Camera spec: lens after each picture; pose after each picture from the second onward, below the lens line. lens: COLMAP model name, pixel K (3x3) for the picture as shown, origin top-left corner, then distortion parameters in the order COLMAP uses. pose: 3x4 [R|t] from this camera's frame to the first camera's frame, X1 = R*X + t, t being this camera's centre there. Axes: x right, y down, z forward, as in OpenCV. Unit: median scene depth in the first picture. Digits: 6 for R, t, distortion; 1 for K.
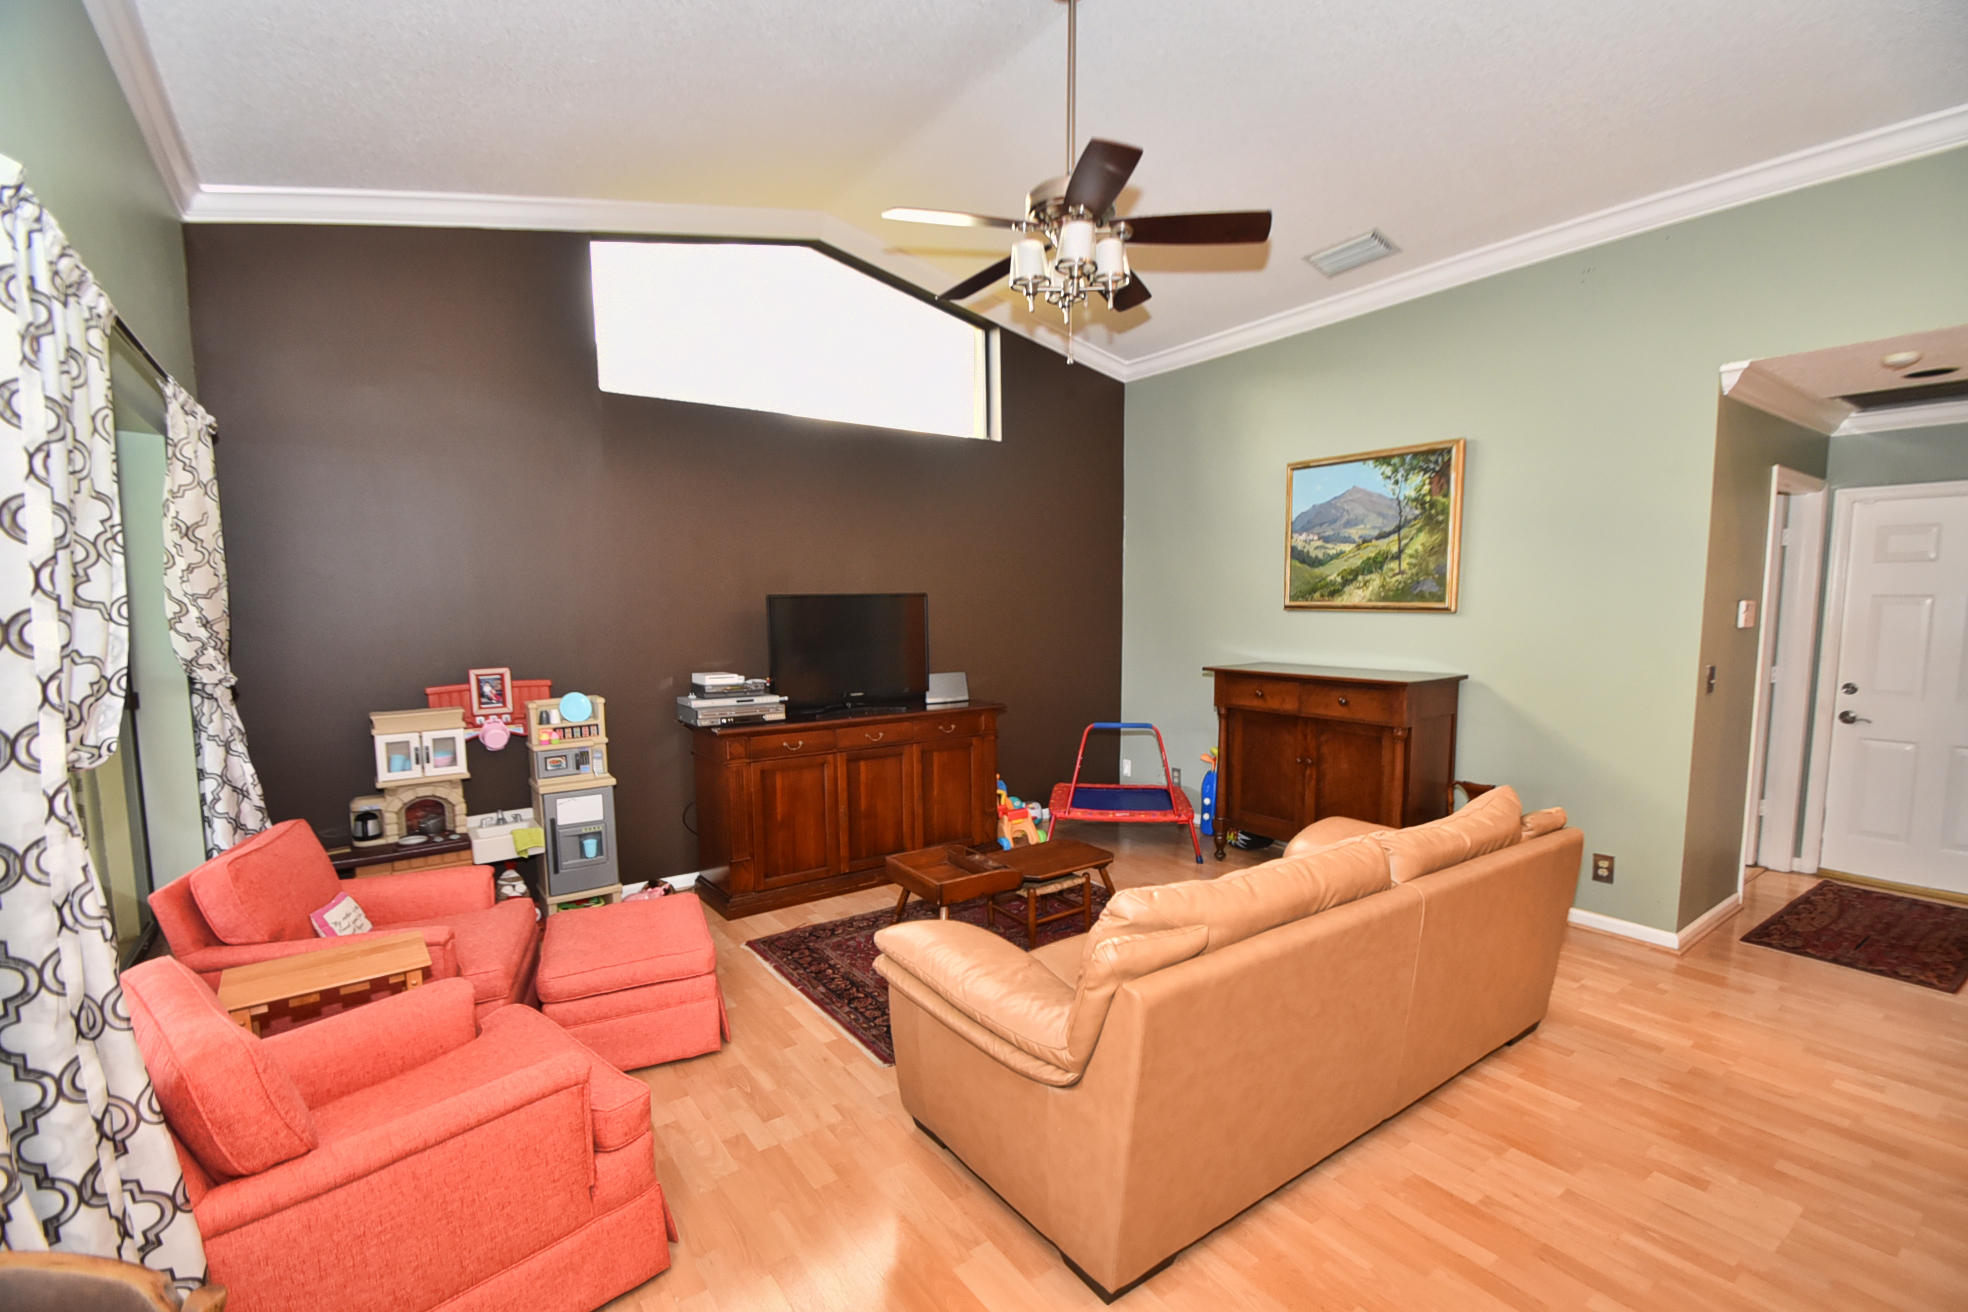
lens RADIAL K [[864.3, 0, 987.3], [0, 864.3, 690.9], [0, 0, 1]] dist [0.012080, -0.018494]
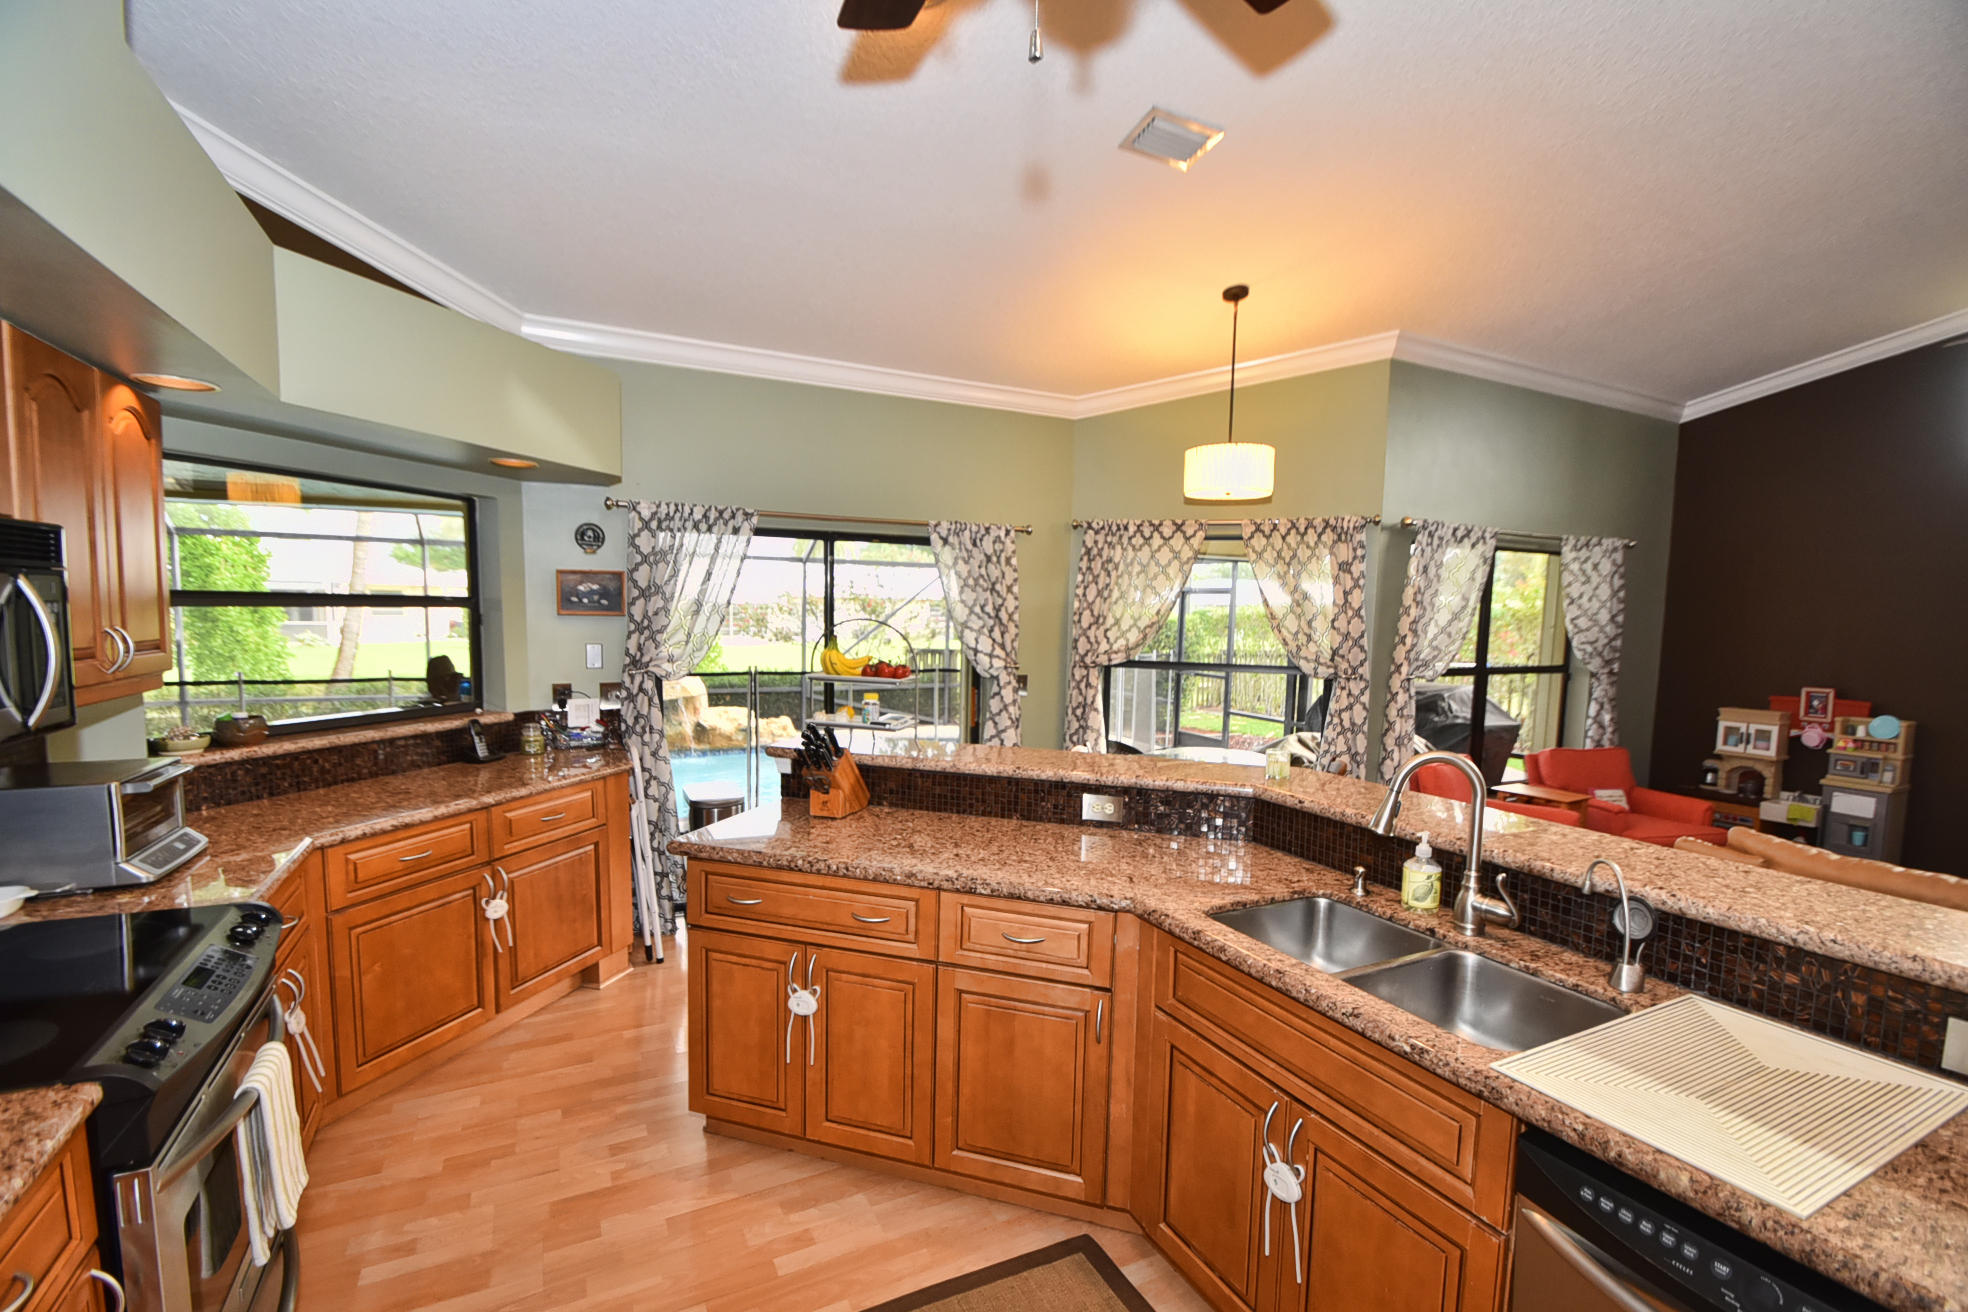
lens RADIAL K [[864.3, 0, 987.3], [0, 864.3, 690.9], [0, 0, 1]] dist [0.012080, -0.018494]
pose [[-0.157269, 0.090736, -0.983379, 0.915733], [-0.121050, 0.986490, 0.110382, -0.012095], [0.980109, 0.136398, -0.144161, -0.078827]]
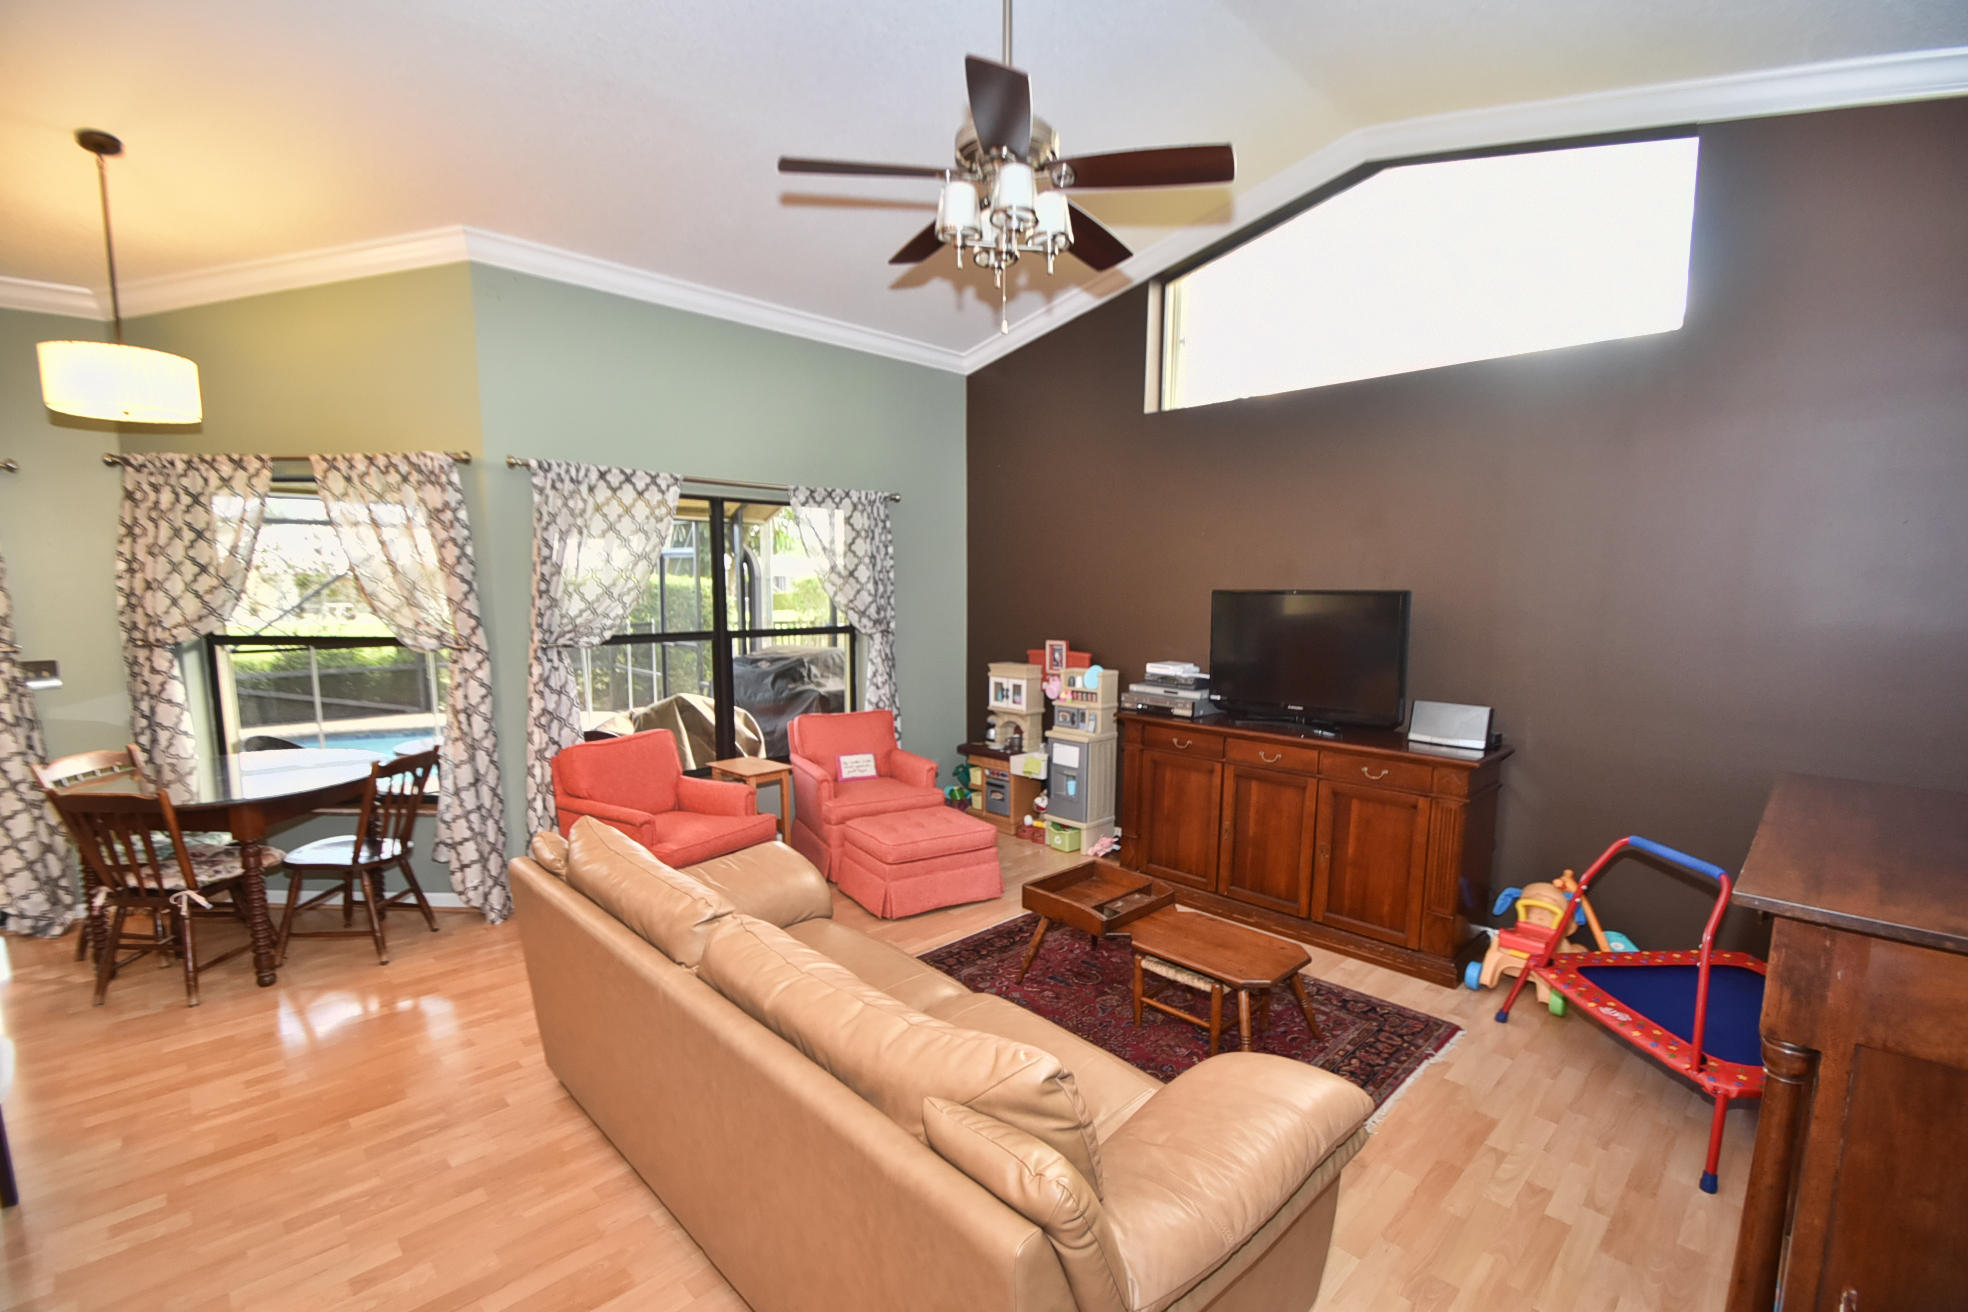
lens RADIAL K [[879.4, 0, 1051.9], [0, 879.4, 713.3], [0, 0, 1]] dist [-0.019710, -0.000141]
pose [[0.168556, 0.151078, -0.974045, 0.770809], [-0.110890, 0.984817, 0.133559, -0.094440], [0.979435, 0.085500, 0.182750, 0.712685]]
